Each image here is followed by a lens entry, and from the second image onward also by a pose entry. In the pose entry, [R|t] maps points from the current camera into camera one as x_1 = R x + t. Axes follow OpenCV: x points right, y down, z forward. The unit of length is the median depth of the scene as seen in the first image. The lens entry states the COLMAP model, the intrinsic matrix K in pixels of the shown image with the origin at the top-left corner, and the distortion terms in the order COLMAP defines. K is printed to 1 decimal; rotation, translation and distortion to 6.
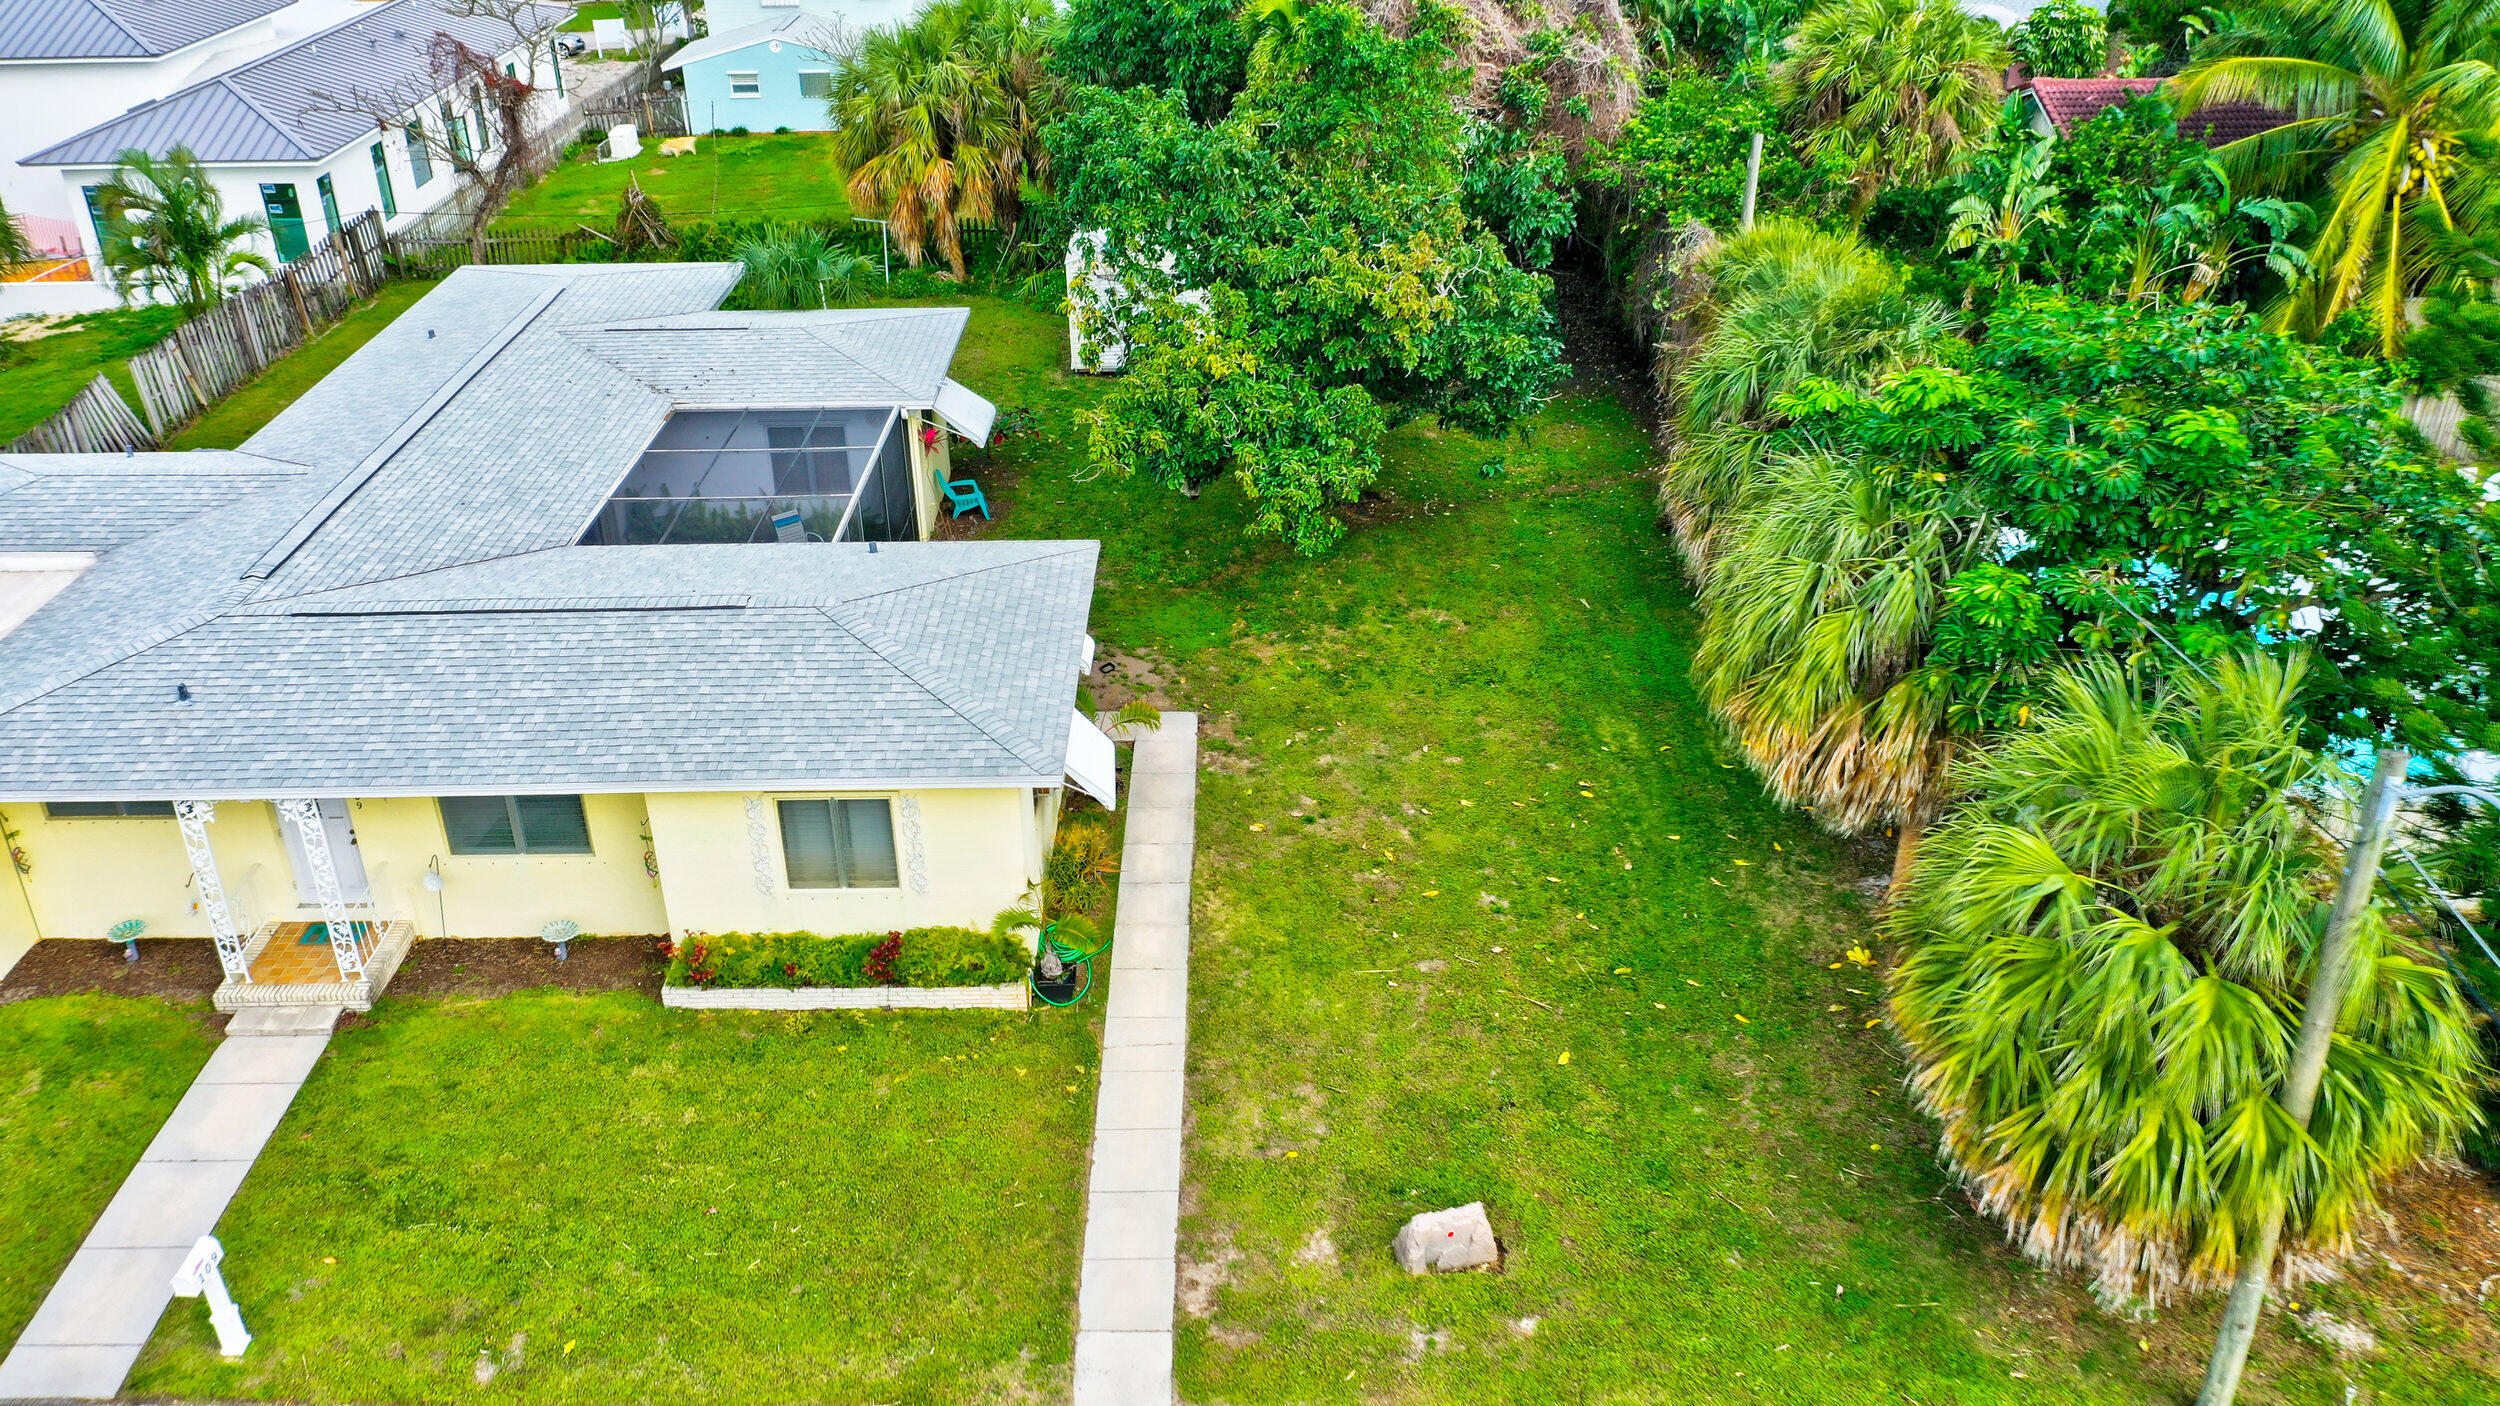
lens RADIAL K [[1964.2, 0, 1250.0], [0, 1964.2, 703.0], [0, 0, 1]] dist [-0.001911, -0.000424]
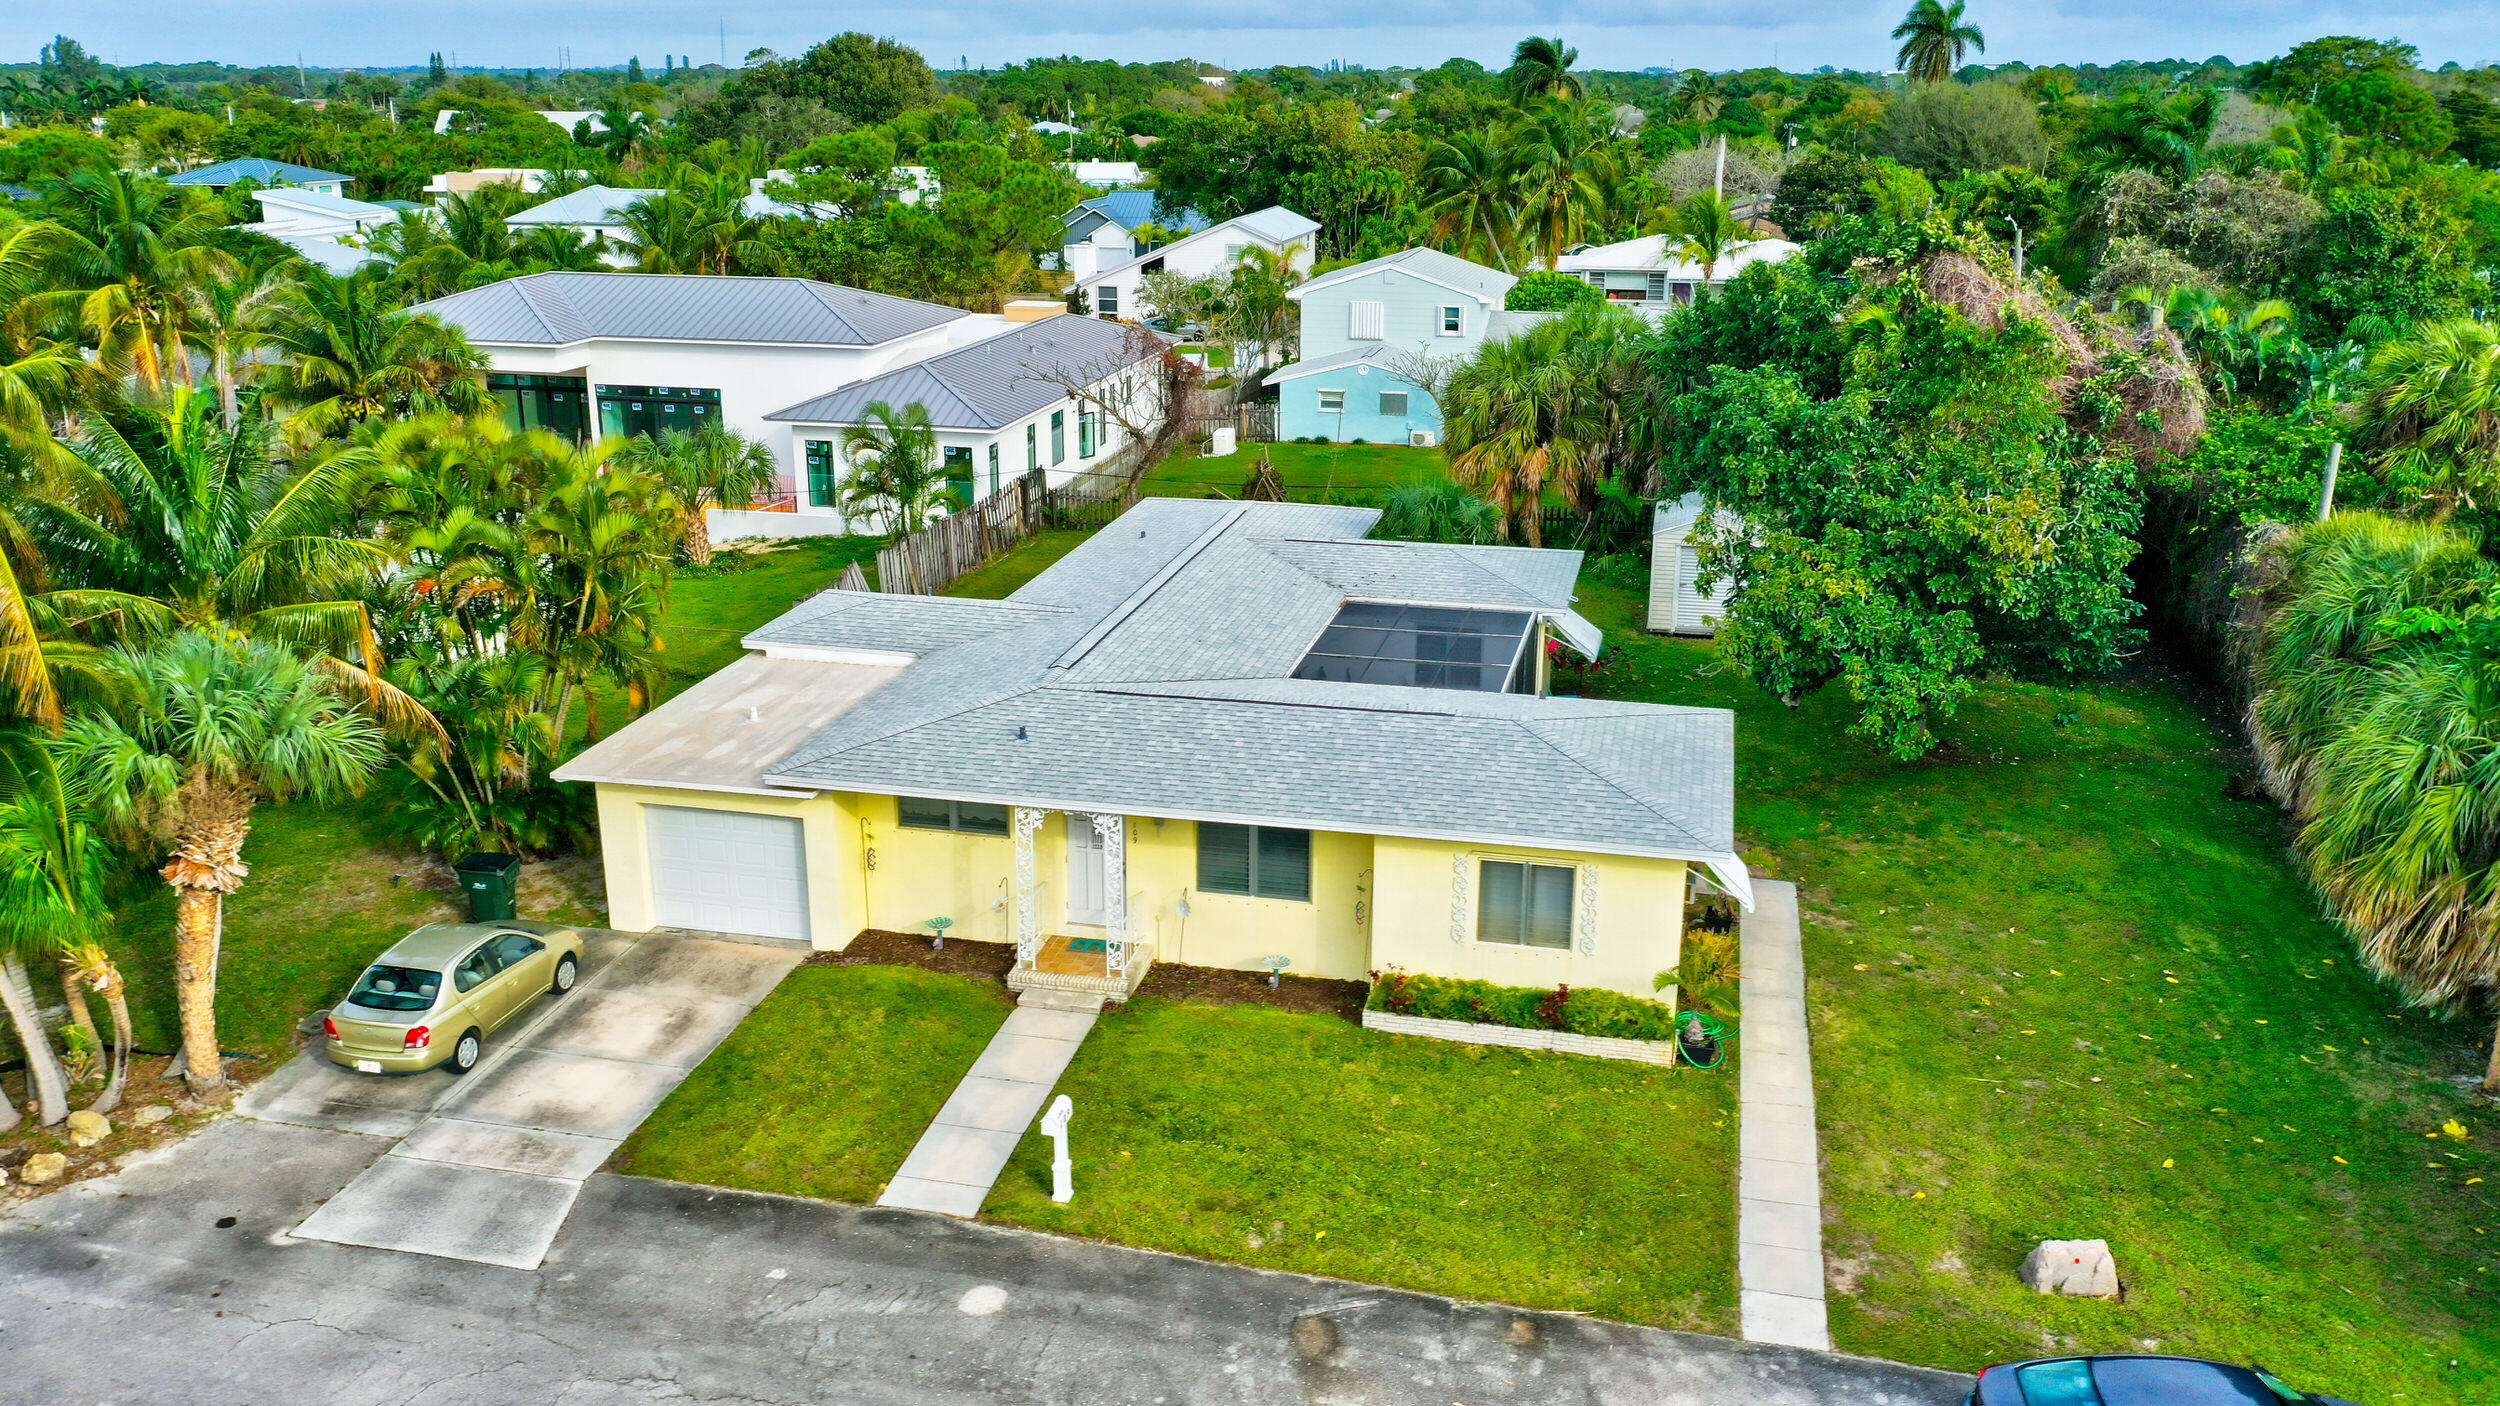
lens RADIAL K [[2000.8, 0, 1250.0], [0, 2000.8, 703.0], [0, 0, 1]] dist [-0.000031, -0.007067]
pose [[0.973836, 0.082872, -0.211601, -0.110101], [-0.122245, 0.975973, -0.180367, 0.169507], [0.191570, 0.201515, 0.960569, -0.200811]]
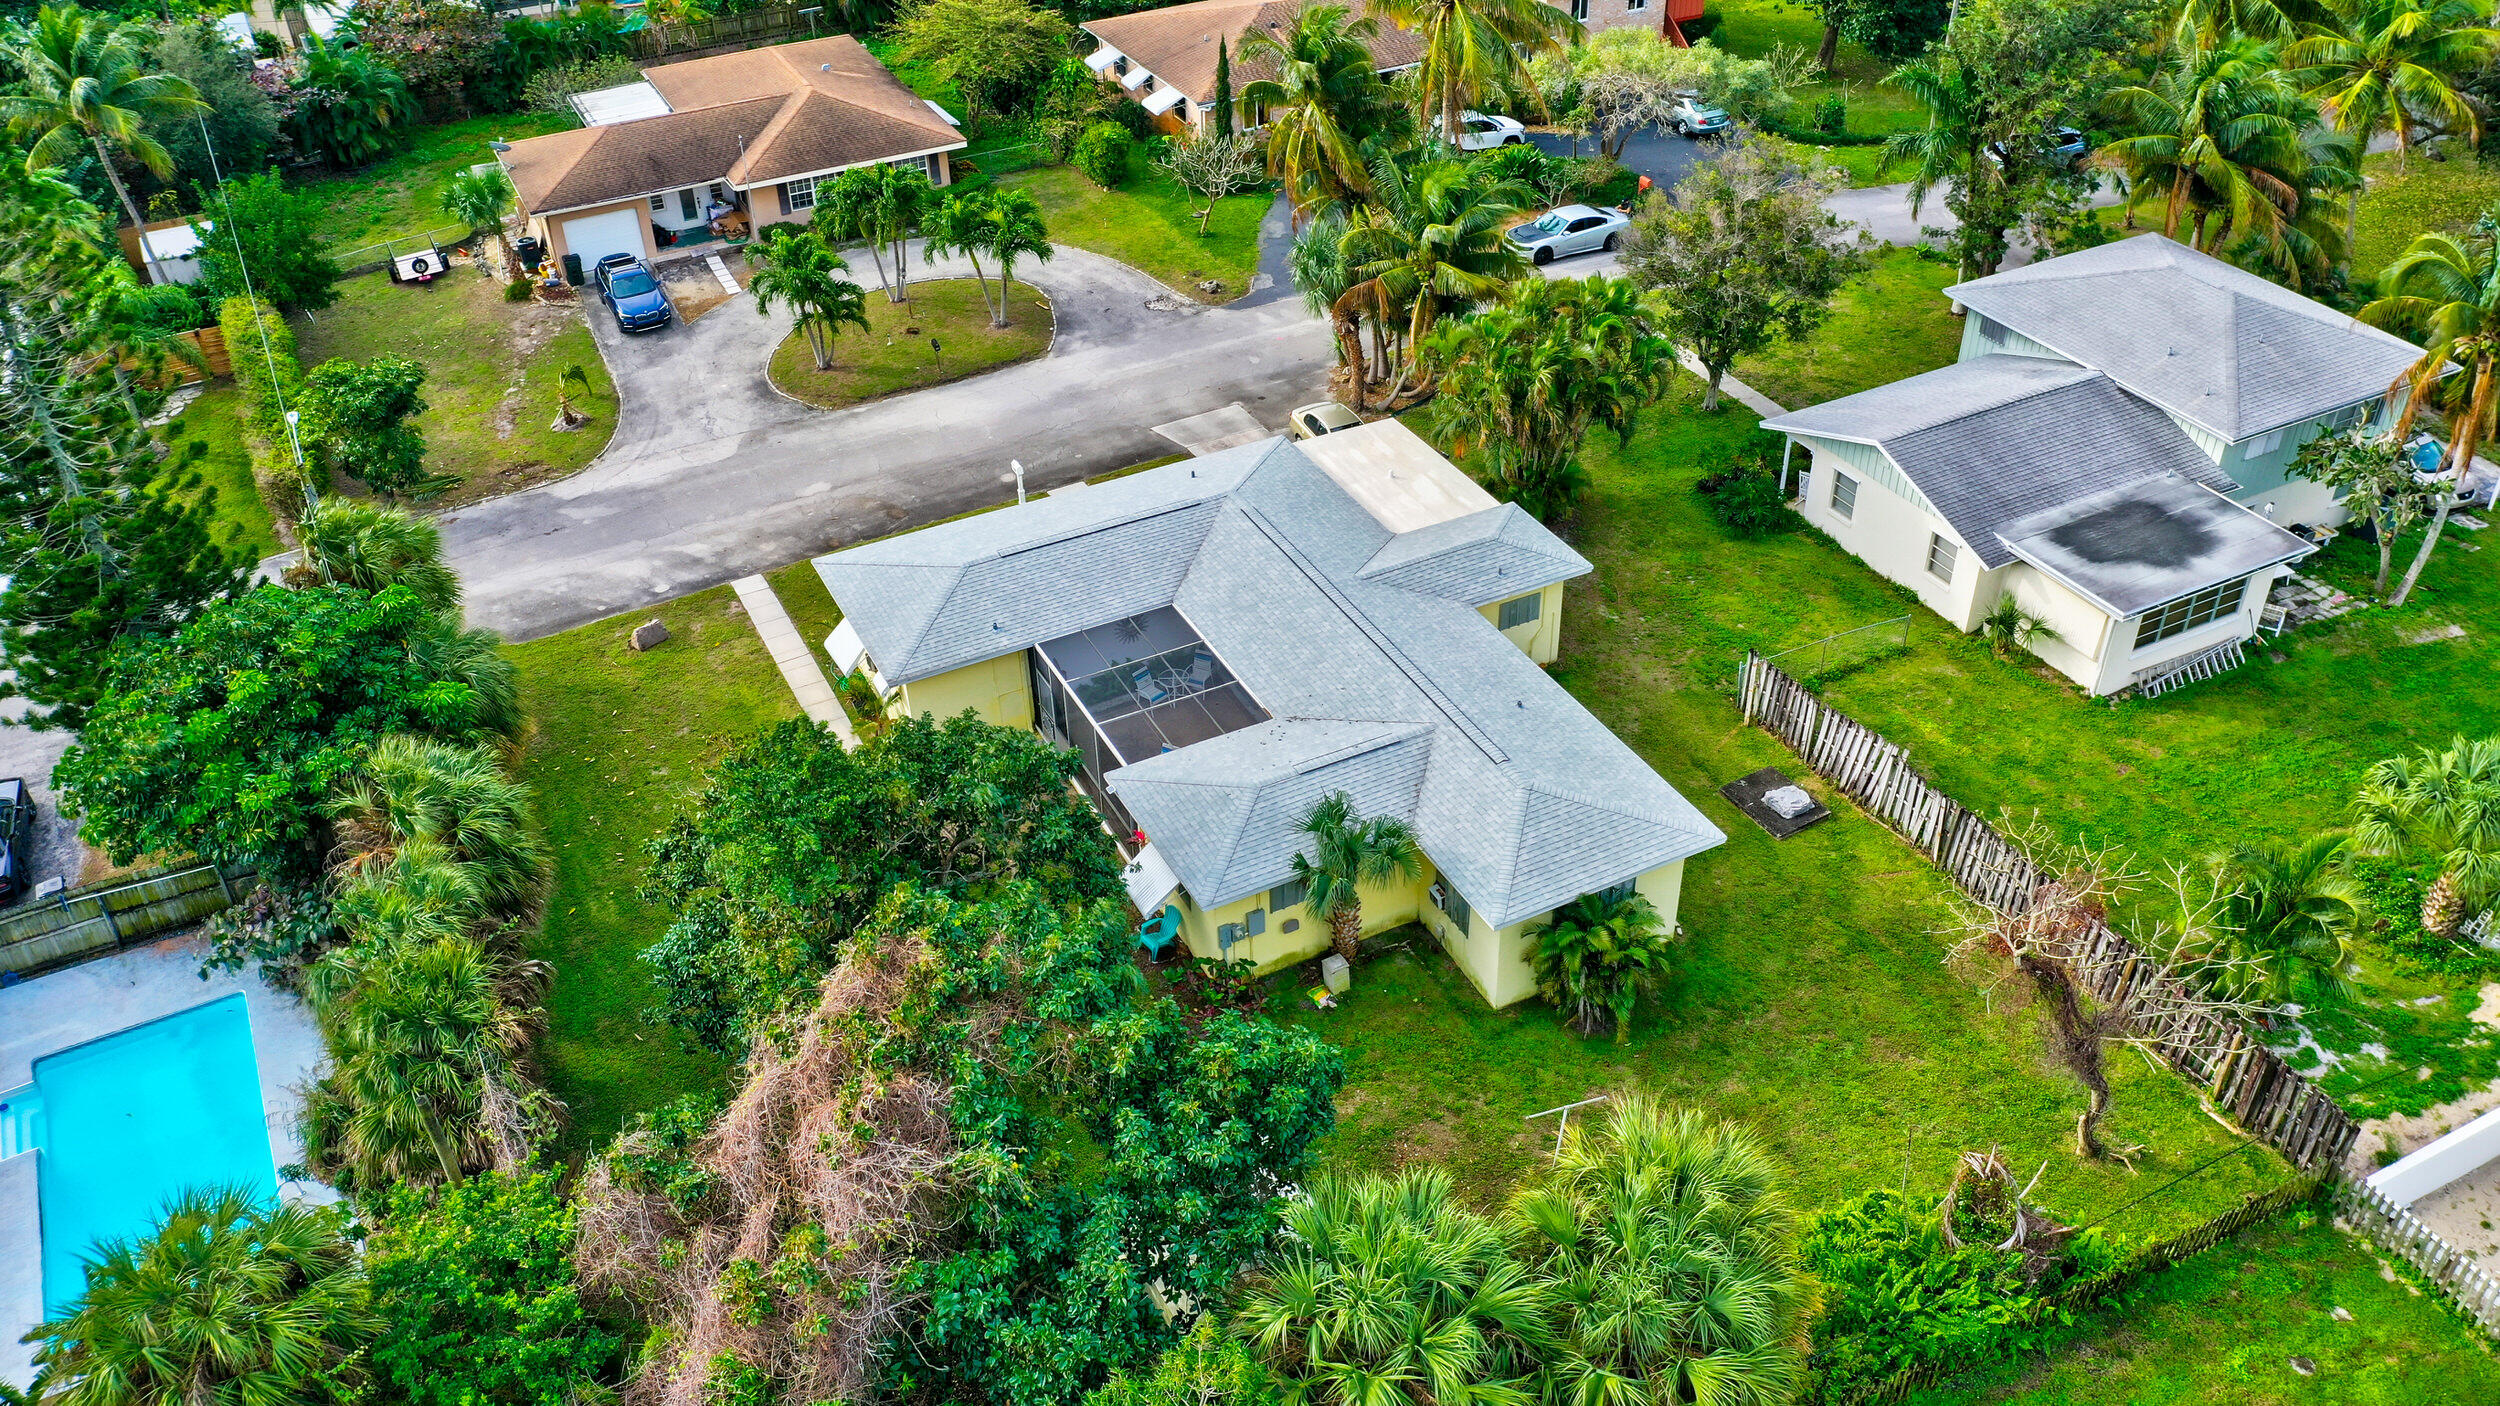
lens RADIAL K [[1964.2, 0, 1250.0], [0, 1964.2, 703.0], [0, 0, 1]] dist [-0.001911, -0.000424]
pose [[-0.892651, 0.294762, -0.341013, 0.240062], [-0.180532, 0.459420, 0.869679, -1.691933], [0.413016, 0.837884, -0.356887, 1.839110]]
